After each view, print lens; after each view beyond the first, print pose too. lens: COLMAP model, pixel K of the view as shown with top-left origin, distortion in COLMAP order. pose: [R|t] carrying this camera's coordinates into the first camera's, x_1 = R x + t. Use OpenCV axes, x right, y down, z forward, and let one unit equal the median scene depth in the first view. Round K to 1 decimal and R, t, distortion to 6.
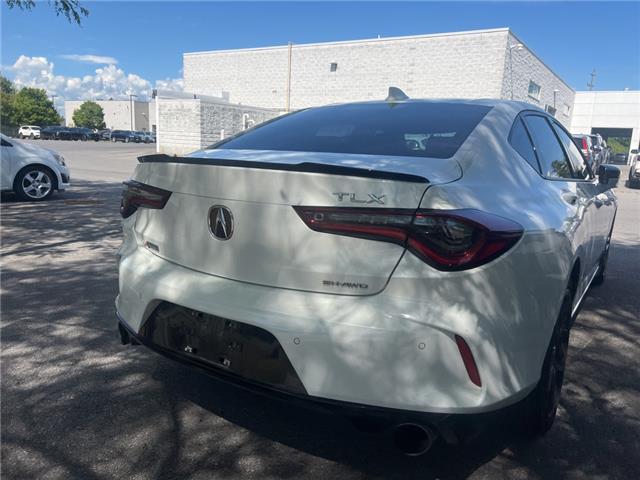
lens RADIAL K [[478.6, 0, 331.9], [0, 478.6, 238.8], [0, 0, 1]] dist [0.061988, -0.084411]
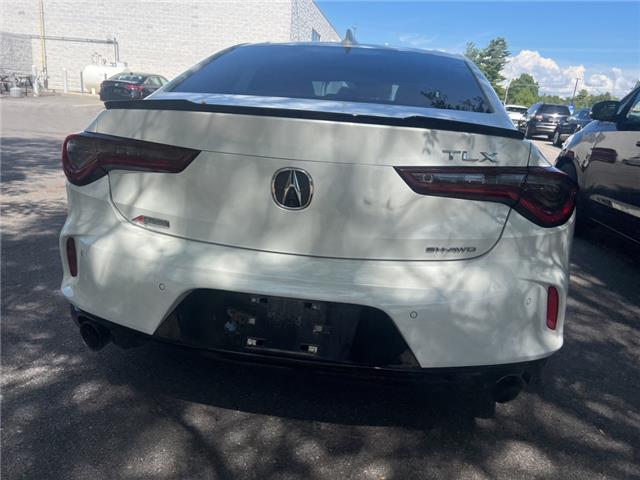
lens RADIAL K [[478.6, 0, 330.4], [0, 478.6, 246.9], [0, 0, 1]] dist [0.063056, -0.072308]
pose [[0.907296, -0.094594, 0.409715, -0.509623], [0.043375, 0.990224, 0.132569, -0.040426], [-0.418250, -0.102508, 0.902529, 0.212663]]
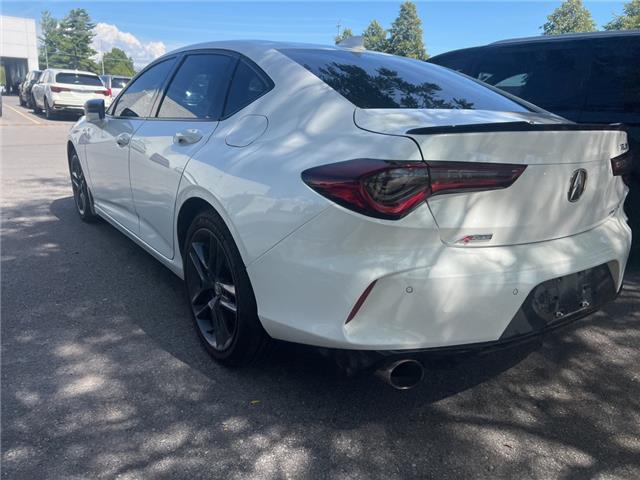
lens RADIAL K [[478.6, 0, 331.9], [0, 478.6, 238.8], [0, 0, 1]] dist [0.061988, -0.084411]
pose [[0.368338, -0.268825, 0.889978, -1.381233], [0.139447, 0.962428, 0.232995, -0.239392], [-0.919175, 0.038284, 0.391985, 1.060318]]
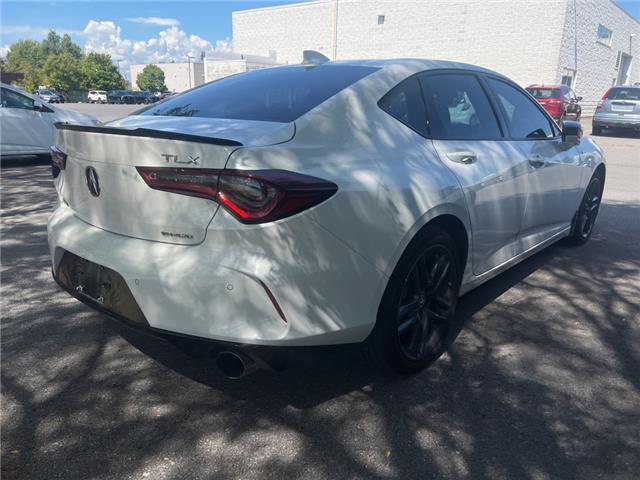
lens RADIAL K [[478.6, 0, 330.4], [0, 478.6, 246.9], [0, 0, 1]] dist [0.063056, -0.072308]
pose [[0.990739, 0.016029, -0.134830, 0.489851], [-0.002762, 0.995182, 0.098010, 0.007595], [0.135751, -0.096730, 0.986010, -0.093047]]
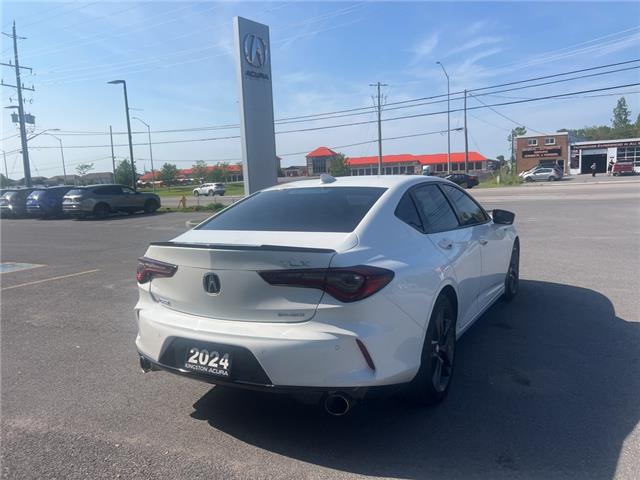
lens RADIAL K [[479.7, 0, 335.5], [0, 479.7, 230.5], [0, 0, 1]] dist [0.058619, -0.078233]
pose [[0.995100, -0.073751, 0.065852, 0.083529], [0.079271, 0.993173, -0.085576, -0.038530], [-0.059091, 0.090376, 0.994153, -0.624792]]
